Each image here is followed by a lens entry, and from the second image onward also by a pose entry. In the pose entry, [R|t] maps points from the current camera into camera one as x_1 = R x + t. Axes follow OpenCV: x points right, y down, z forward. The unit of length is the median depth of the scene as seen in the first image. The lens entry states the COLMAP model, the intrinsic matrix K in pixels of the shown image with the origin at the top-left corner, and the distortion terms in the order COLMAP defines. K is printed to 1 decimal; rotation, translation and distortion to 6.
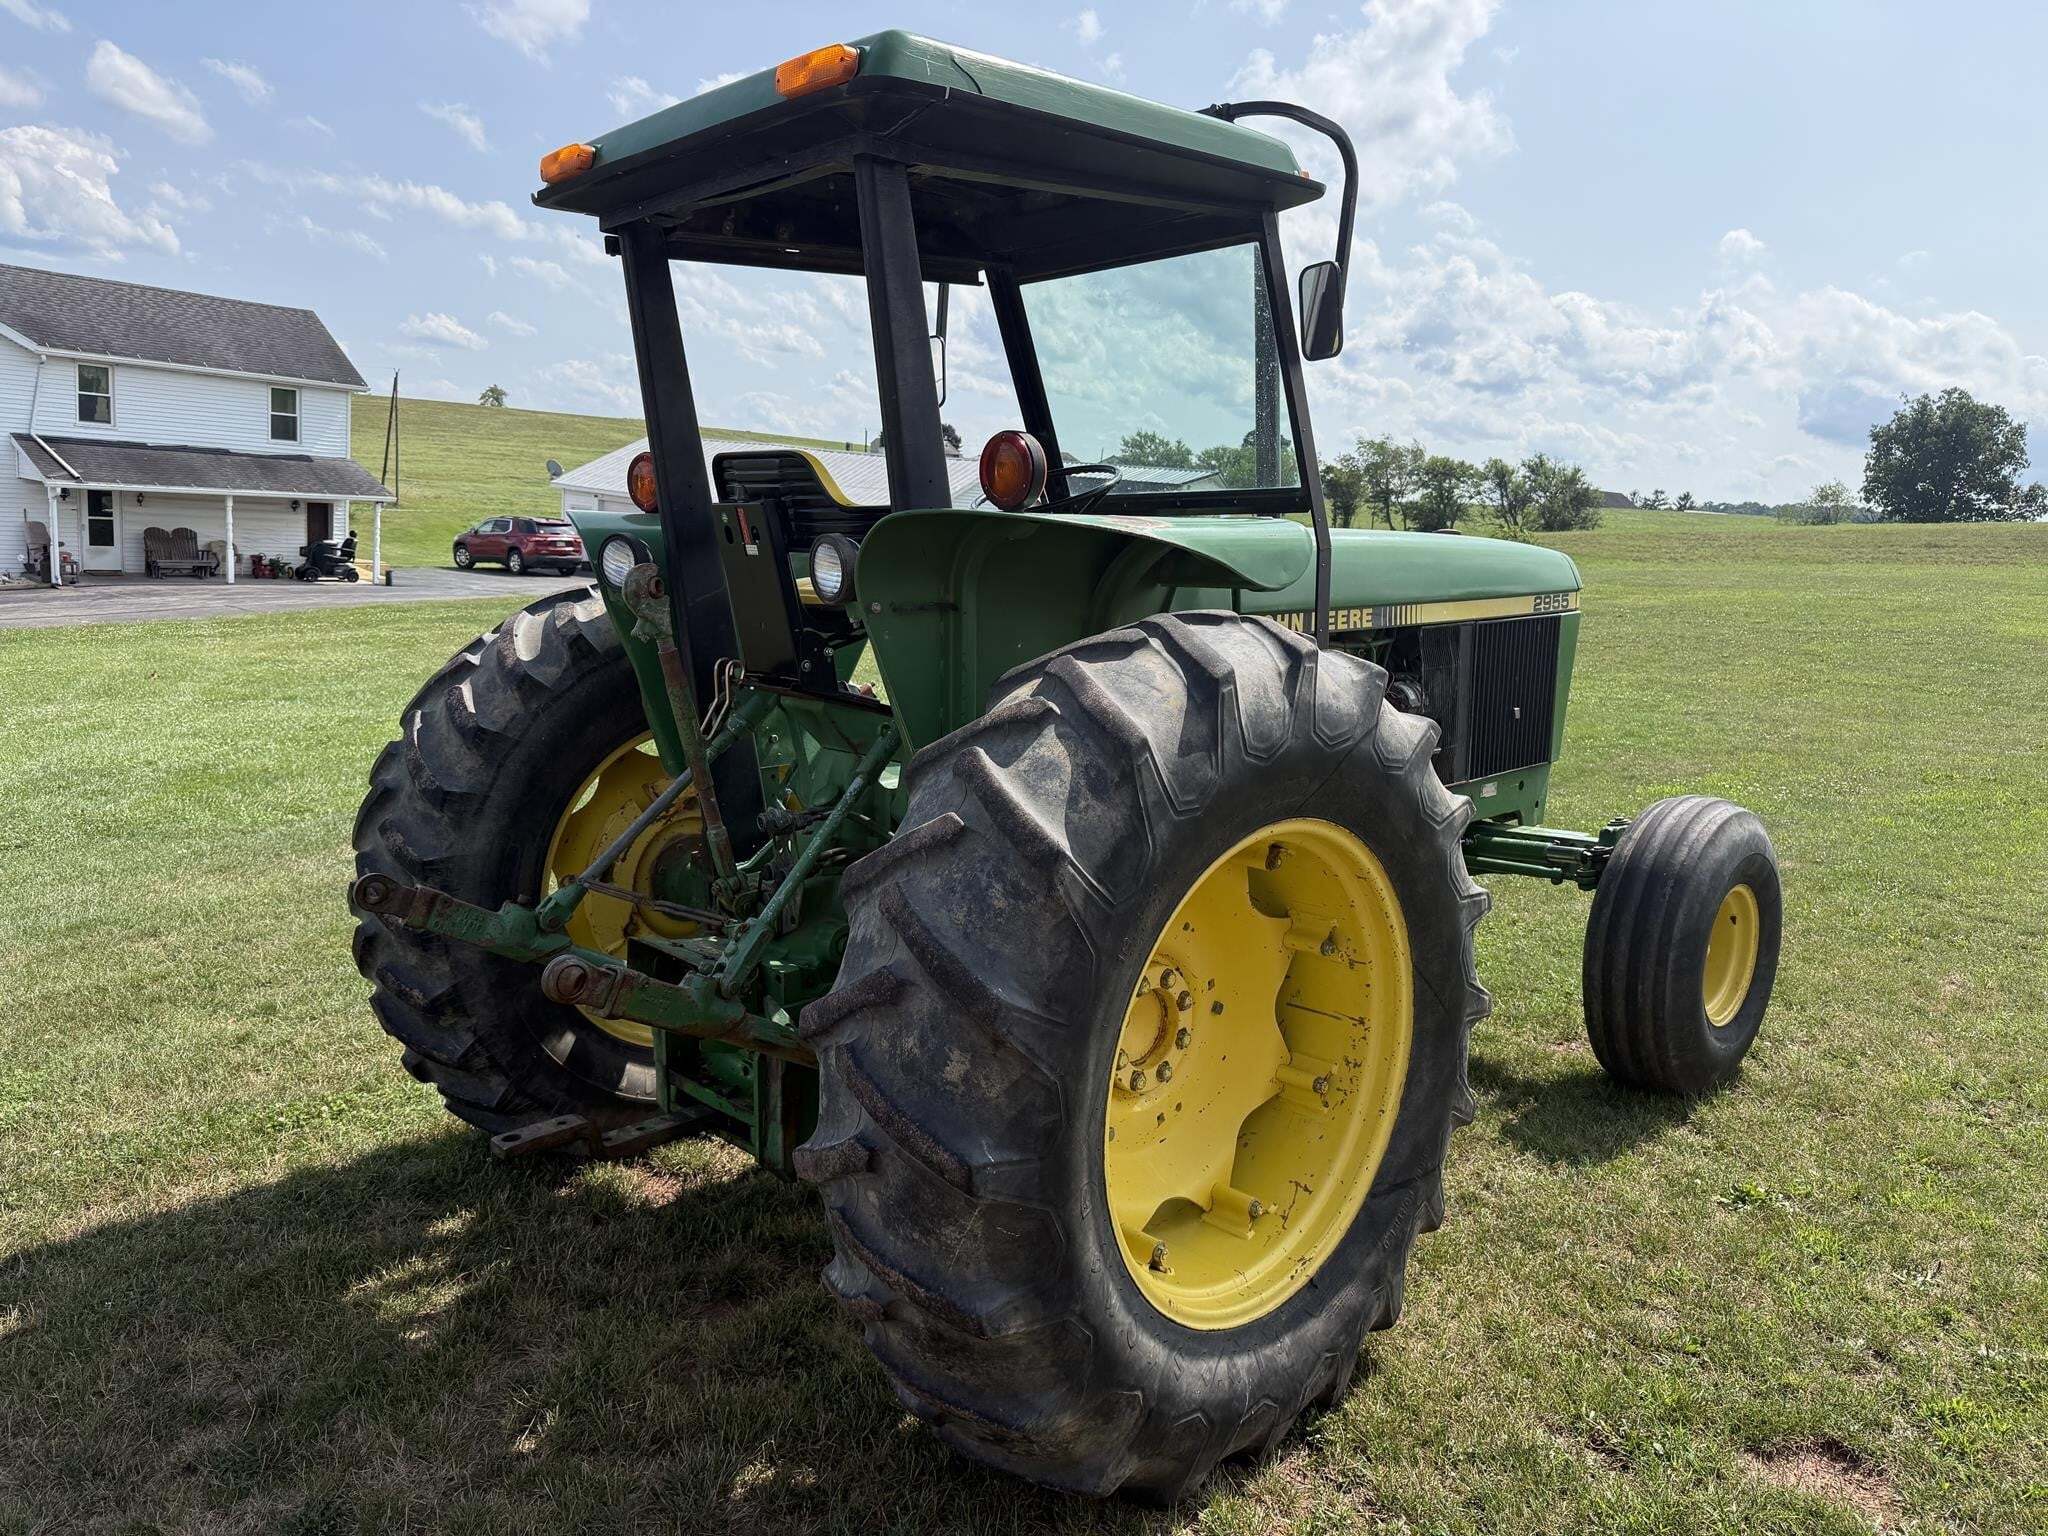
lens RADIAL K [[1459.4, 0, 1024.0], [0, 1459.4, 768.0], [0, 0, 1]] dist [0.003246, -0.006132]
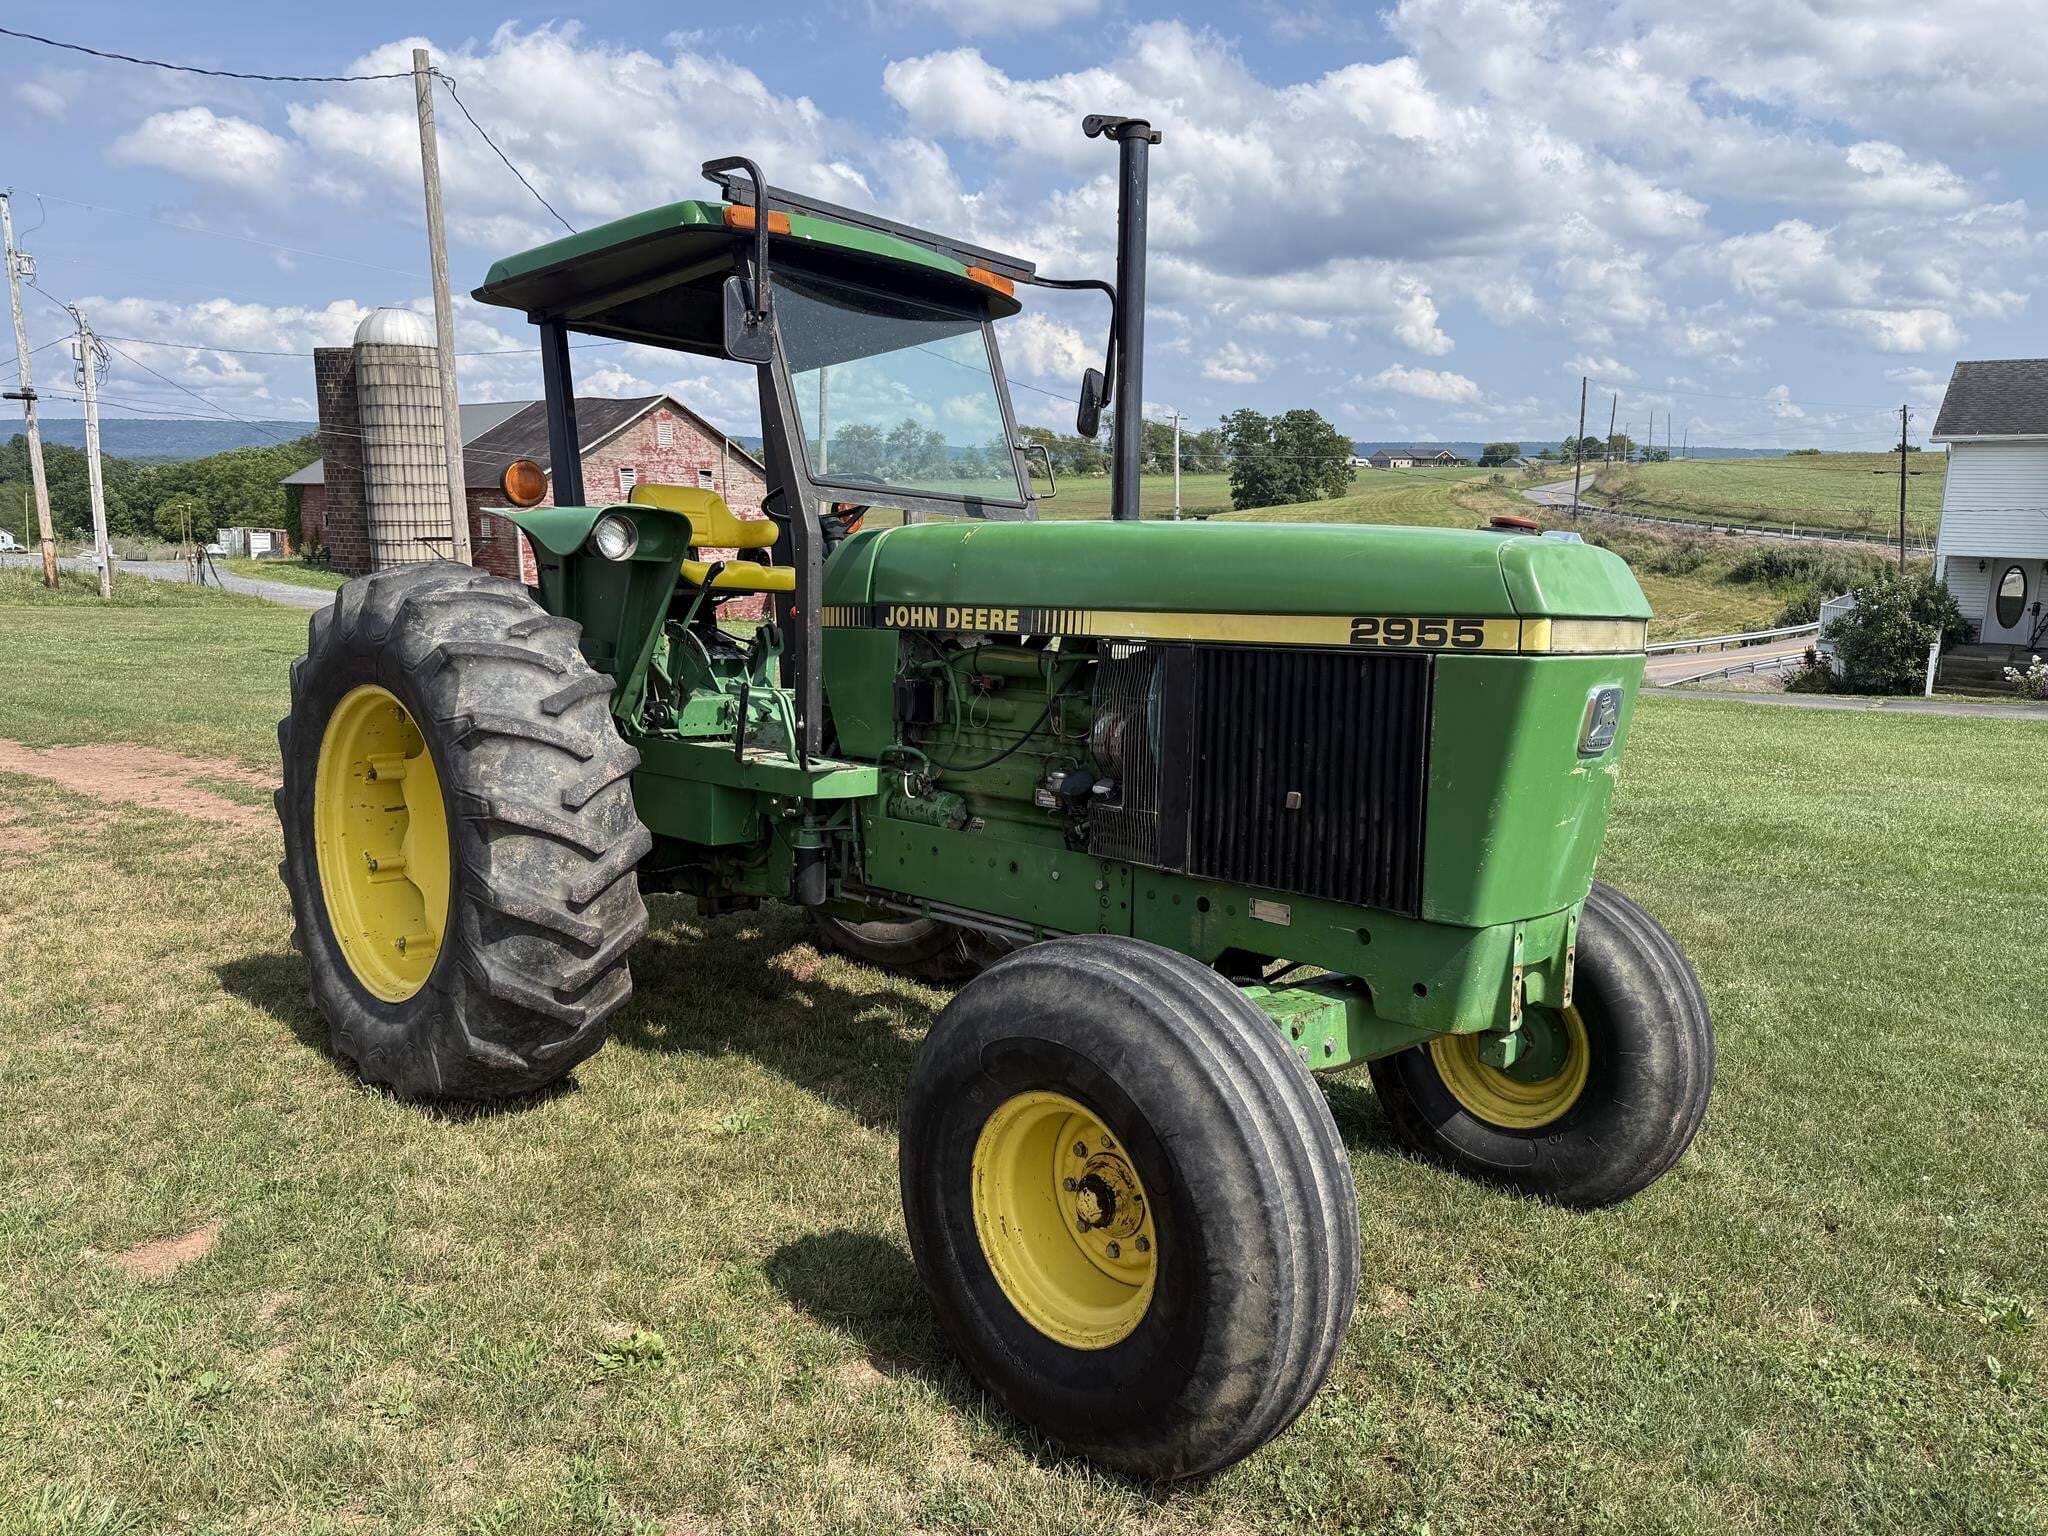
lens RADIAL K [[1429.0, 0, 1030.8], [0, 1429.0, 773.9], [0, 0, 1]] dist [0.101221, -0.139631]
pose [[0.045186, 0.113522, -0.992507, 0.803939], [-0.189594, 0.976440, 0.103053, -0.077263], [0.980822, 0.183517, 0.065645, 0.720496]]
